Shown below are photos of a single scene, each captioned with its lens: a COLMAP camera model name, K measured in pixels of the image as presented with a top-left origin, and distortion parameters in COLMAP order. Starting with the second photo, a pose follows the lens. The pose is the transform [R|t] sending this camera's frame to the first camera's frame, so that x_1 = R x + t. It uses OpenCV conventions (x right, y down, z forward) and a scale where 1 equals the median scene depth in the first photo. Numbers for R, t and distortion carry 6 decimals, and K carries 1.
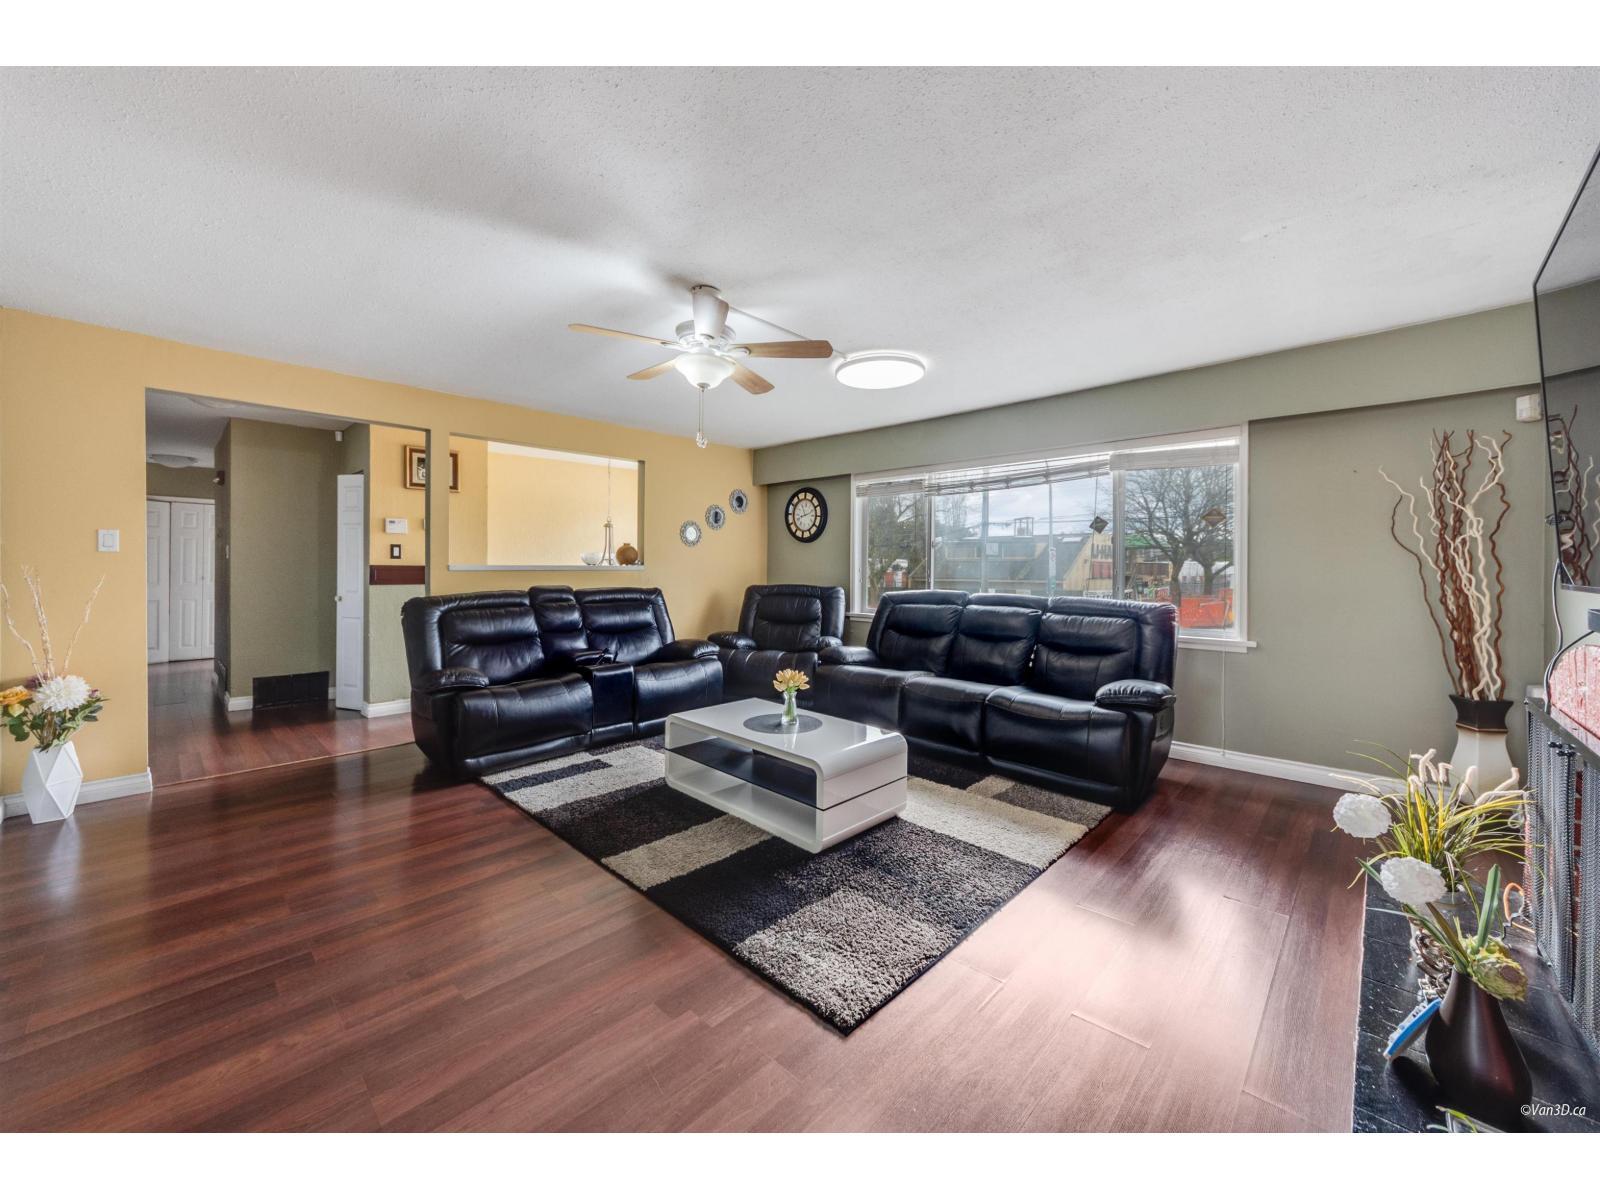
lens RADIAL K [[616.9, 0, 817.7], [0, 616.9, 573.0], [0, 0, 1]] dist [0.002686, 0.000293]
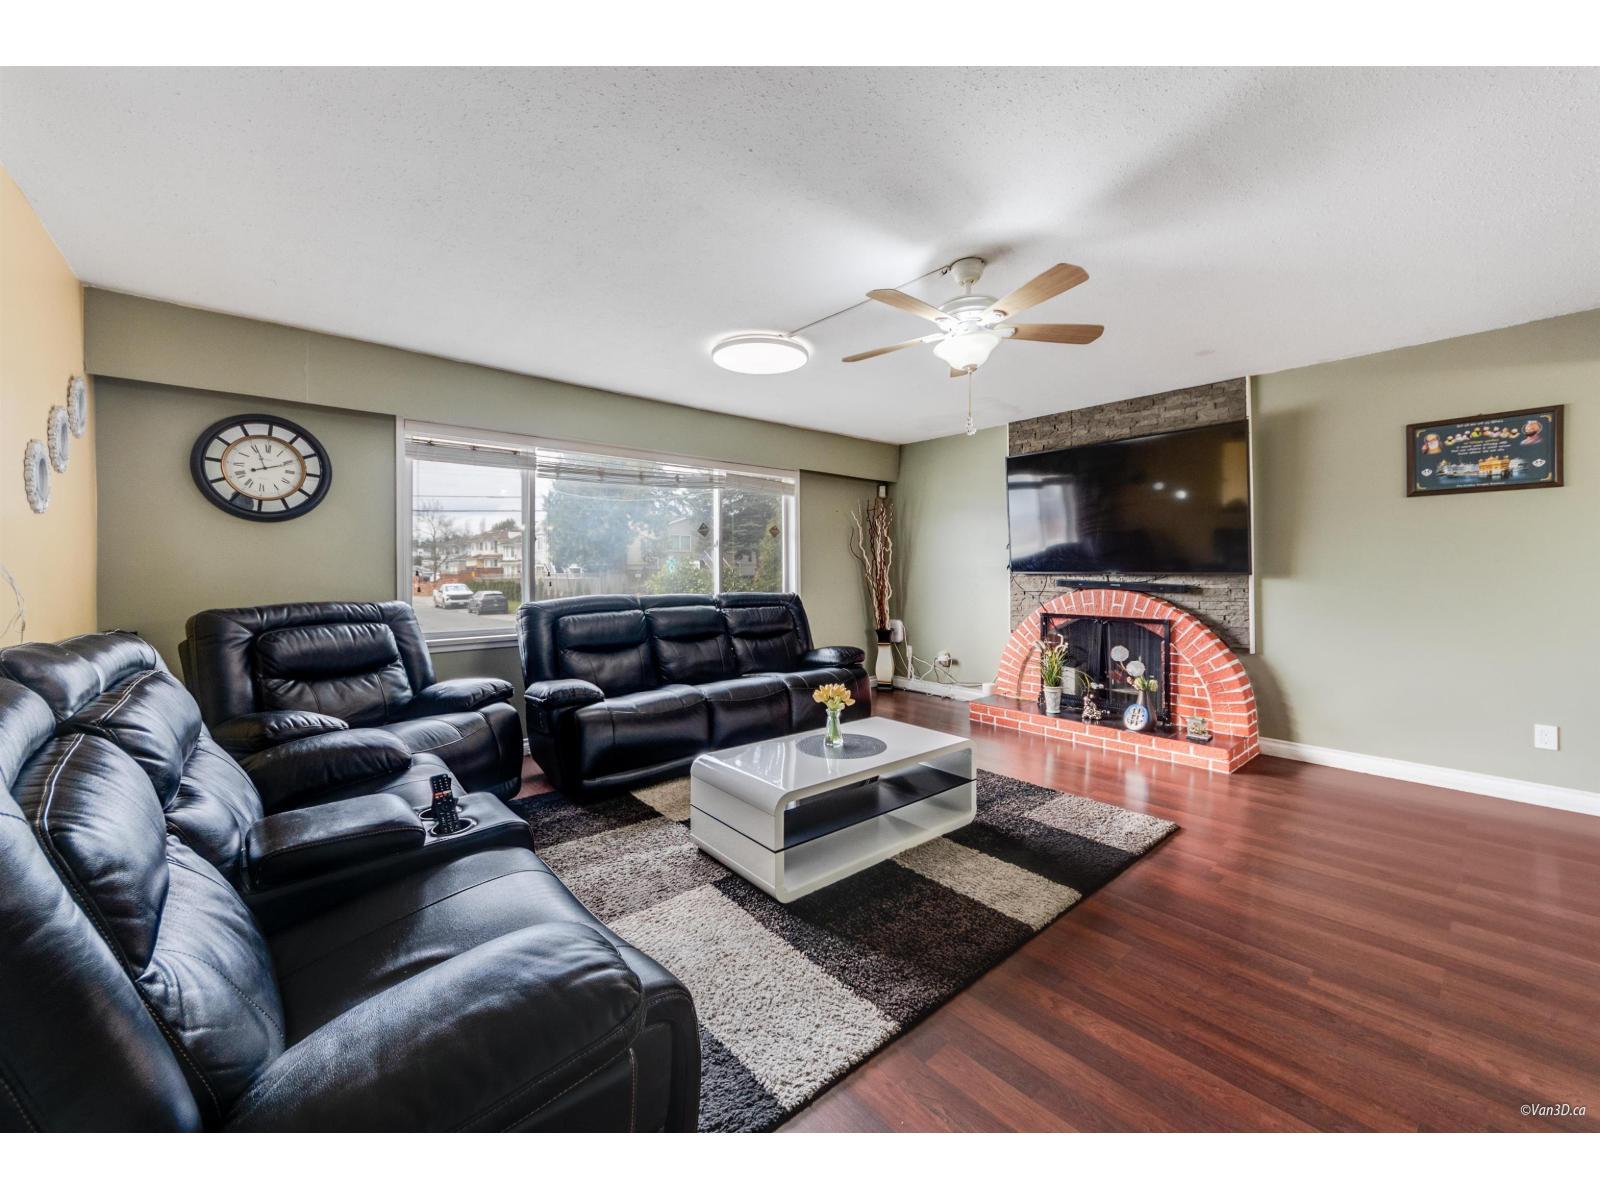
lens RADIAL K [[616.9, 0, 817.7], [0, 616.9, 573.0], [0, 0, 1]] dist [0.002686, 0.000293]
pose [[0.103456, -0.012308, 0.994558, -0.589868], [0.013863, 0.999844, 0.010932, -0.007119], [-0.994537, 0.012657, 0.103610, 0.597425]]
